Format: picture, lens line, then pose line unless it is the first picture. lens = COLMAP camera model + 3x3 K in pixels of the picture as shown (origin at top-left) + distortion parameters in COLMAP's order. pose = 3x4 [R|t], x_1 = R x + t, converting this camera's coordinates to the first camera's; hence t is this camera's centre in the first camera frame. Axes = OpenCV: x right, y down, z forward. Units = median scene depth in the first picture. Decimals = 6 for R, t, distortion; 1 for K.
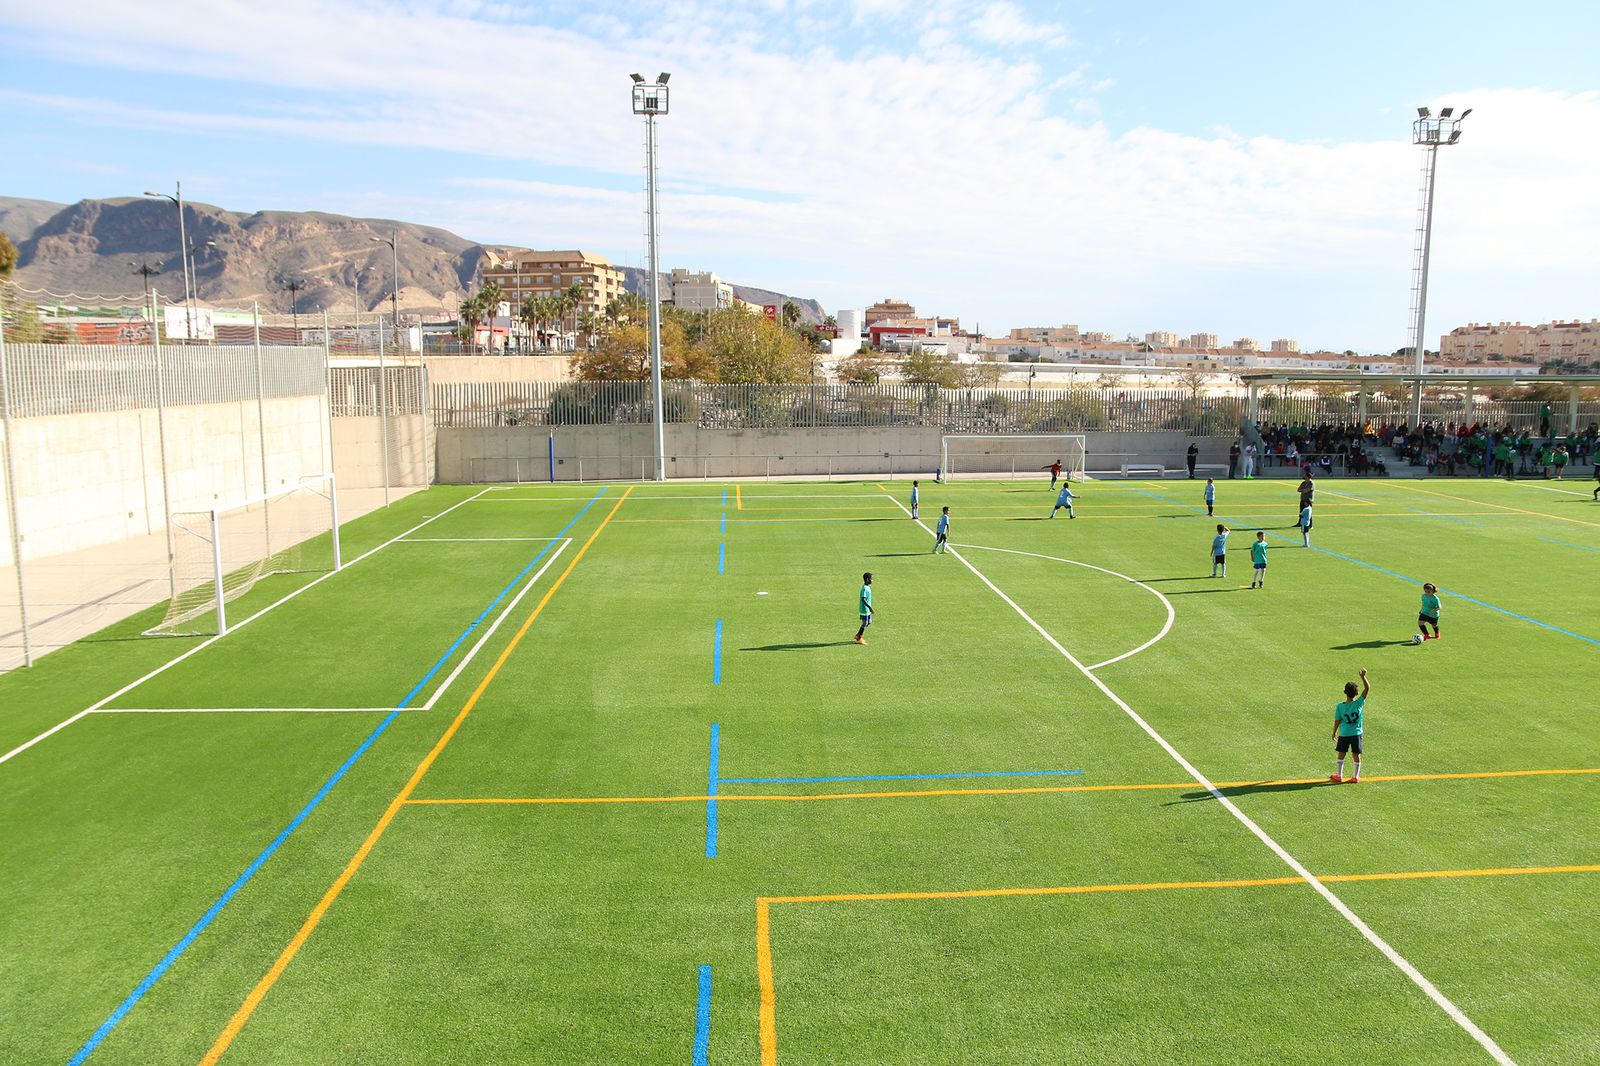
lens RADIAL K [[1248.4, 0, 807.9], [0, 1248.4, 543.1], [0, 0, 1]] dist [-0.126024, 0.115948]
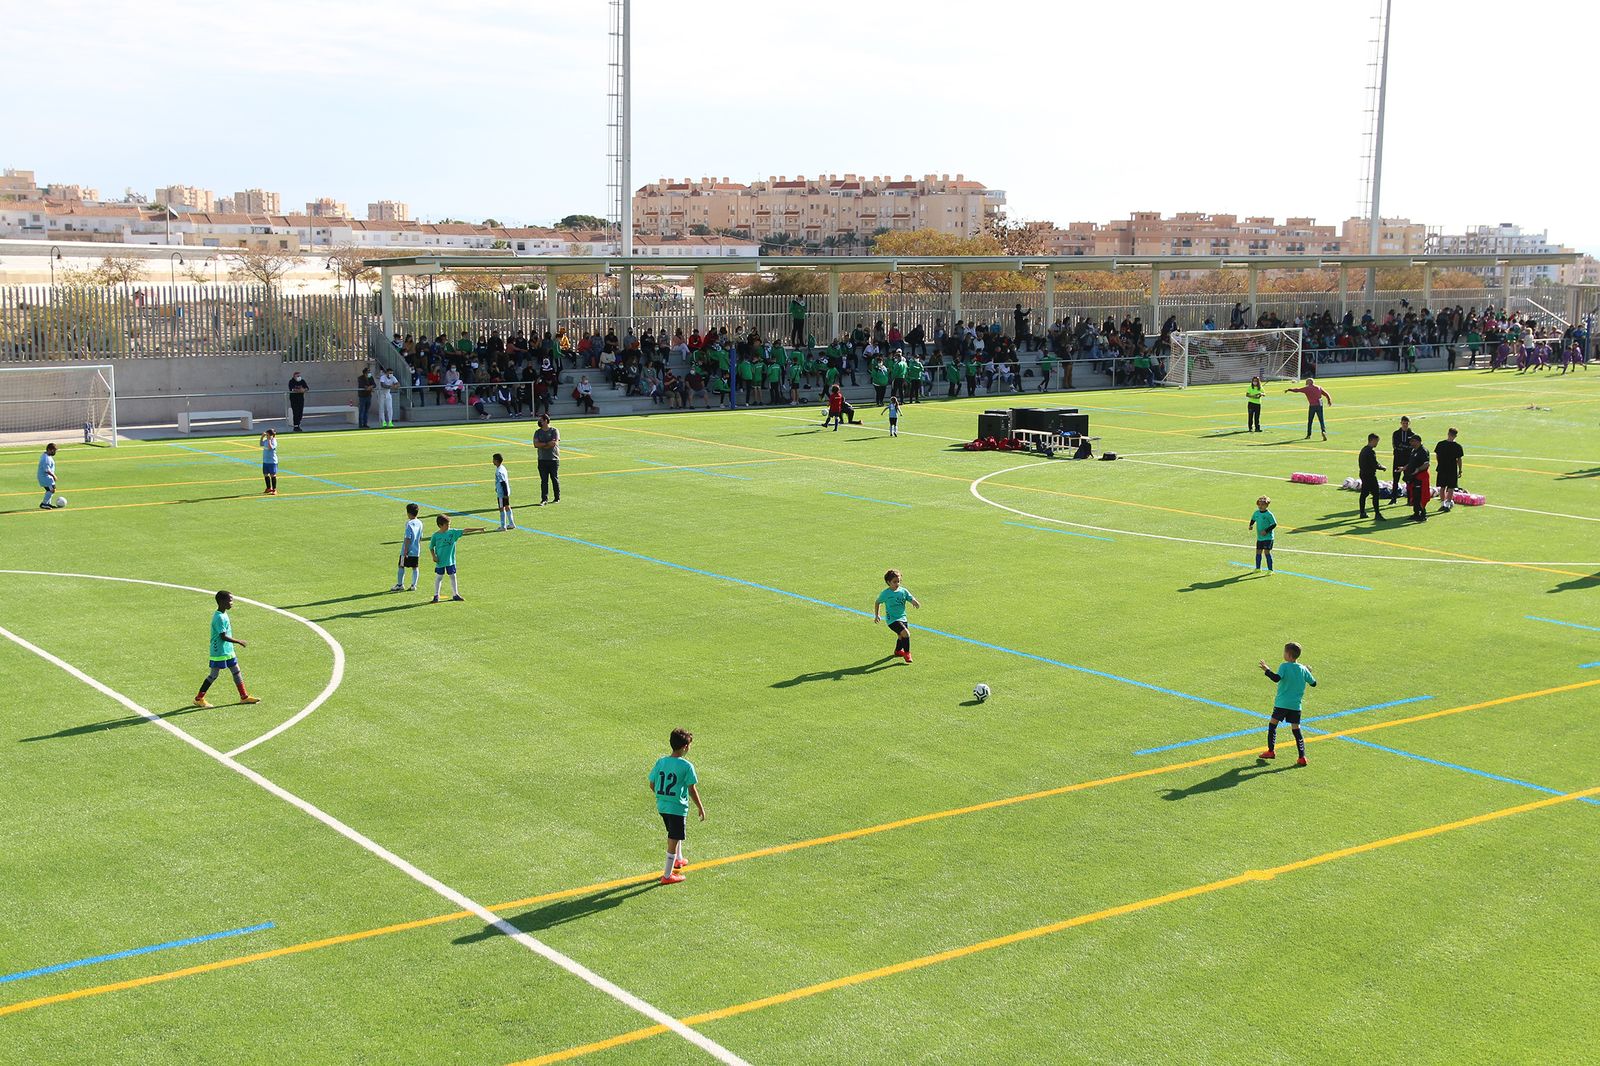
lens RADIAL K [[2074.8, 0, 815.8], [0, 2074.8, 565.4], [0, 0, 1]] dist [0.016208, 0.172369]
pose [[0.840071, -0.077987, 0.536841, -0.053673], [0.072599, 0.996873, 0.031210, 0.000134], [-0.537596, 0.012756, 0.843106, 0.007372]]
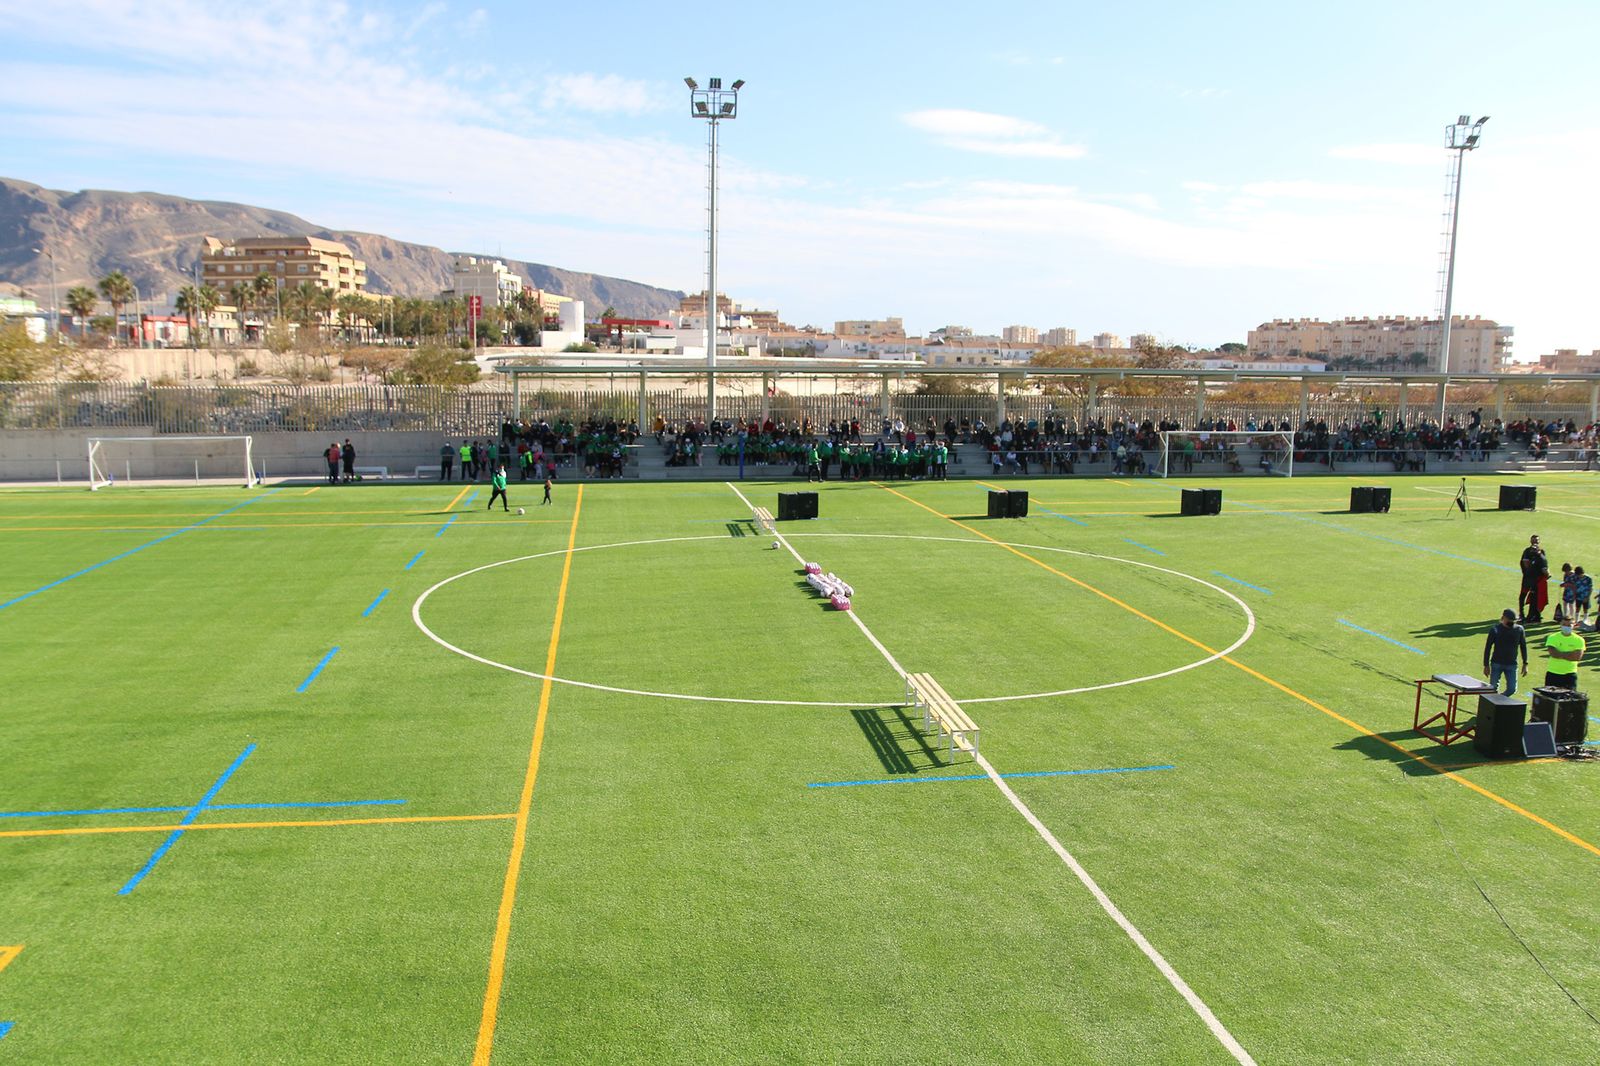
lens RADIAL K [[1286.7, 0, 811.0], [0, 1286.7, 533.7], [0, 0, 1]] dist [-0.118870, 0.105433]
pose [[0.995872, -0.005373, 0.090604, 0.514986], [0.005996, 0.999960, -0.006612, -0.007269], [-0.090565, 0.007128, 0.995865, 0.038339]]
